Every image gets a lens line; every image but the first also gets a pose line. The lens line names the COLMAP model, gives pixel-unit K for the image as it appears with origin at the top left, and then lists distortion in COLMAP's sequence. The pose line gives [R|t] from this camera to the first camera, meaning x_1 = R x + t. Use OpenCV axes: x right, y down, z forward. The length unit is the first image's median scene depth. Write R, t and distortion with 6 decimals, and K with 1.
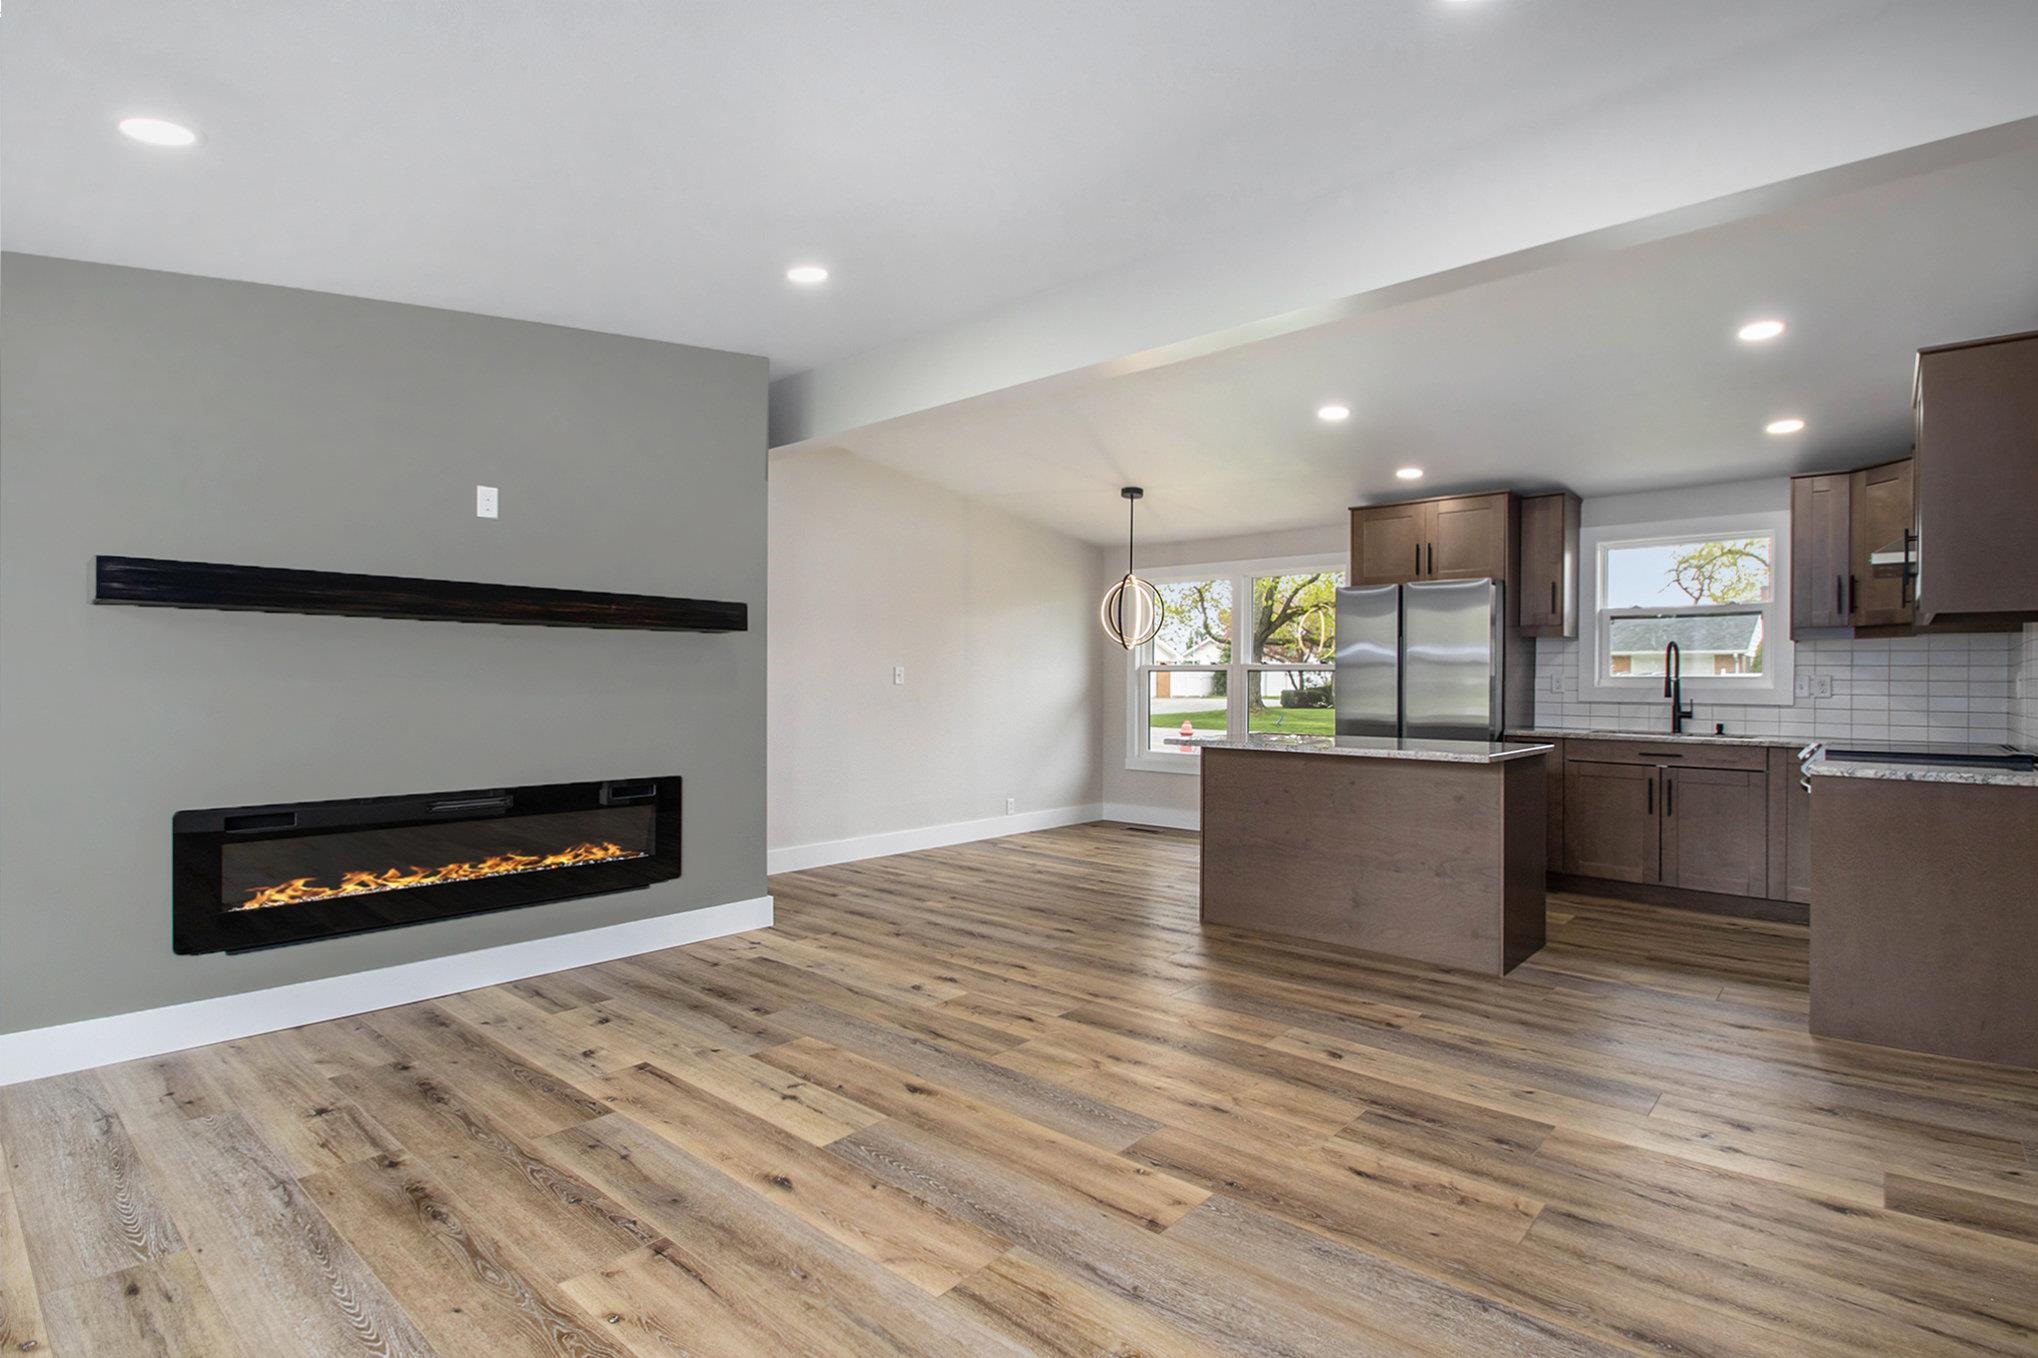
lens RADIAL K [[997.9, 0, 1056.6], [0, 997.9, 687.7], [0, 0, 1]] dist [-0.021642, -0.000569]
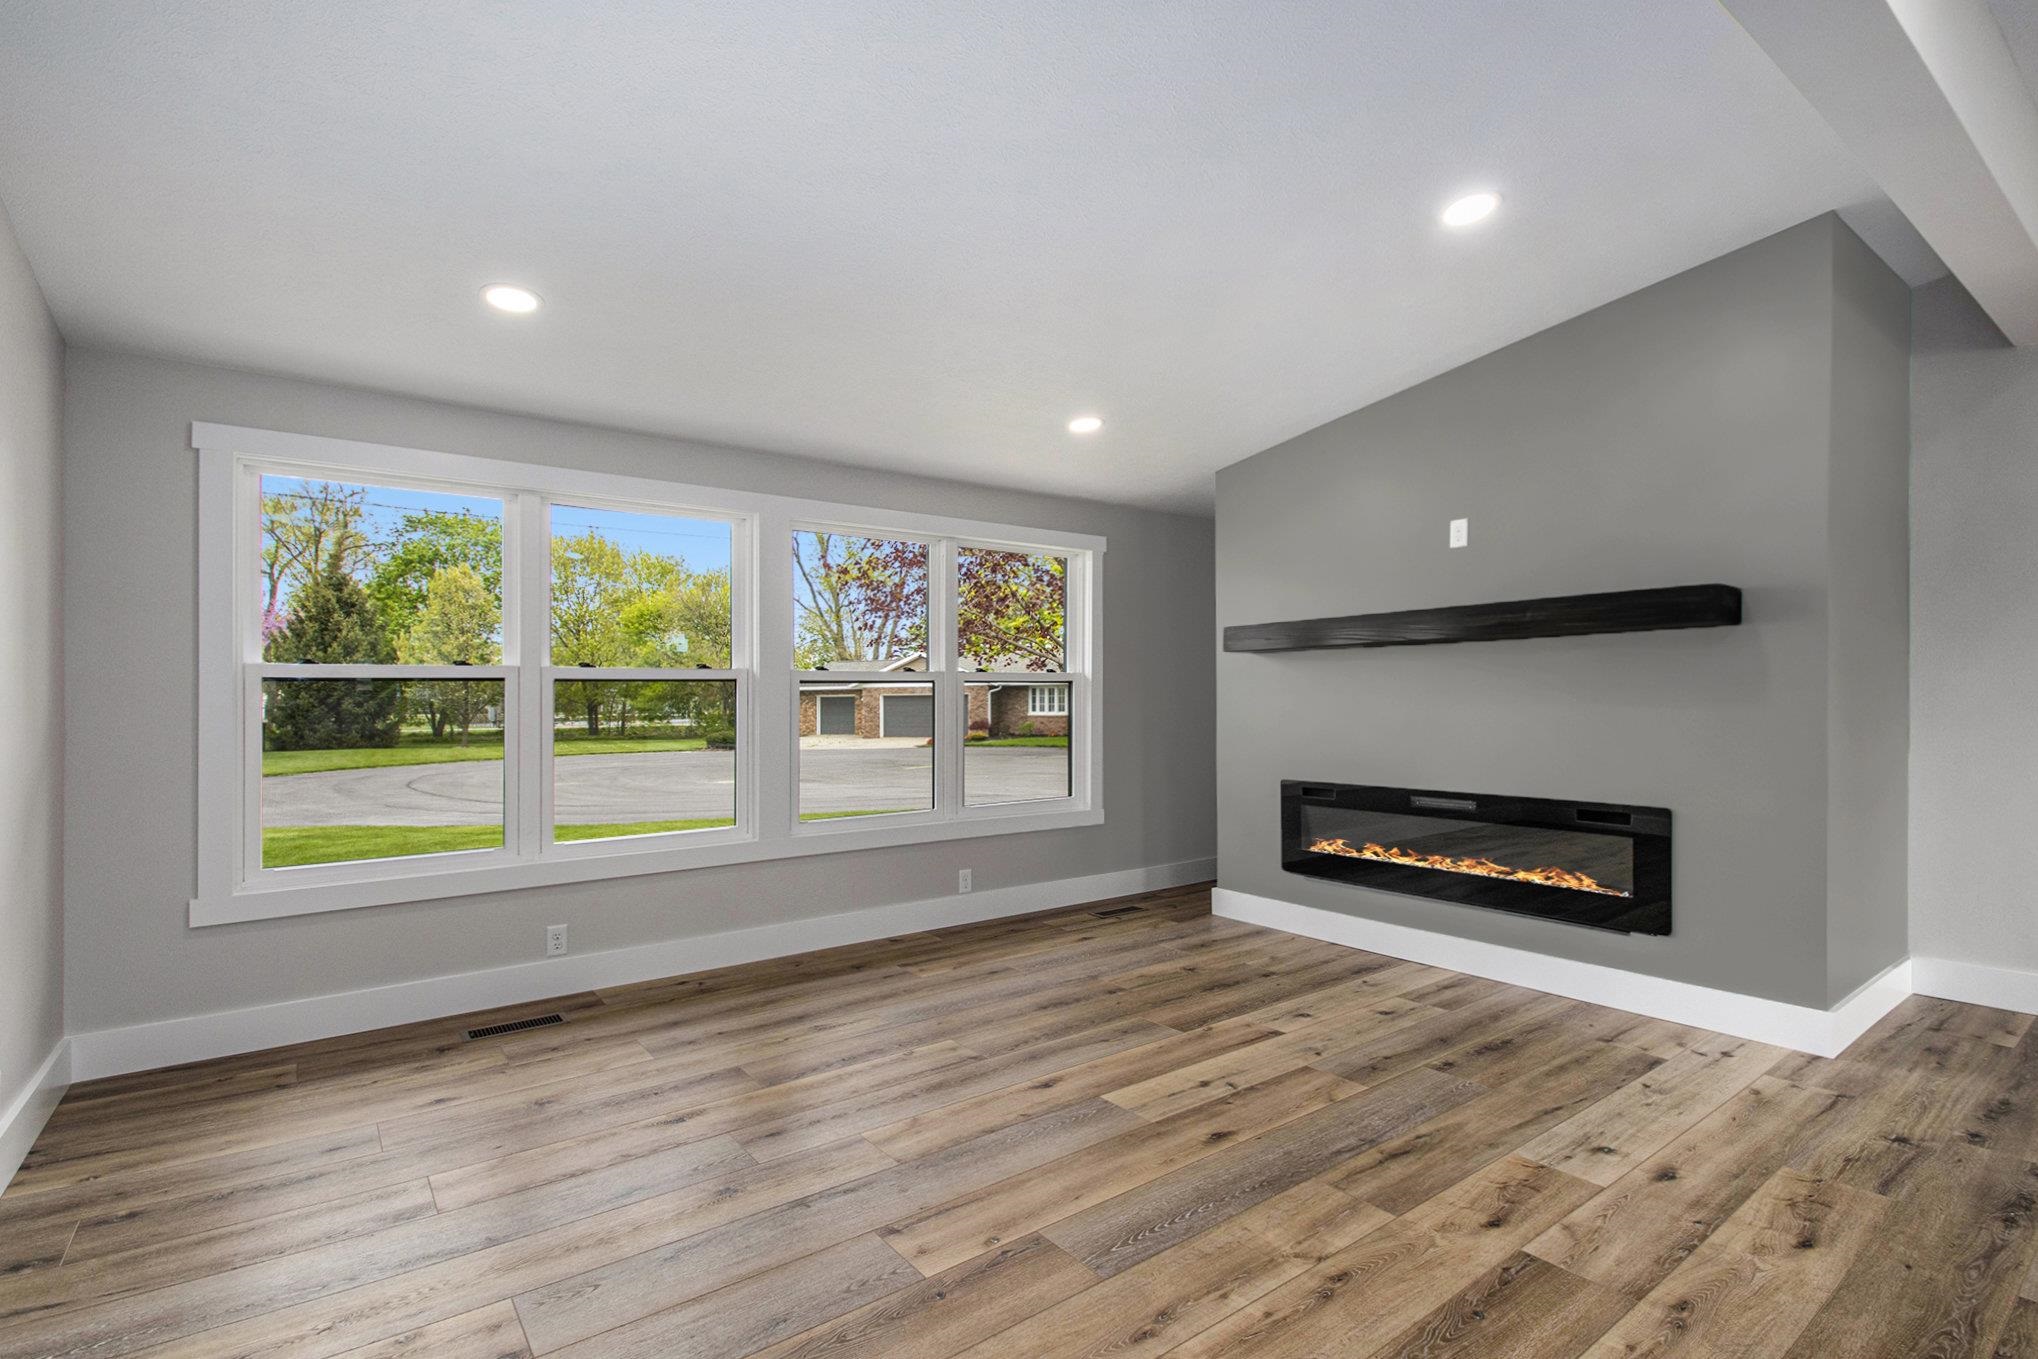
lens RADIAL K [[997.9, 0, 1056.6], [0, 997.9, 688.2], [0, 0, 1]] dist [-0.021642, -0.000569]
pose [[-0.216097, -0.005649, -0.976355, 0.669144], [-0.004552, 0.999978, -0.004778, -0.010998], [0.976361, 0.003412, -0.216118, 0.868512]]
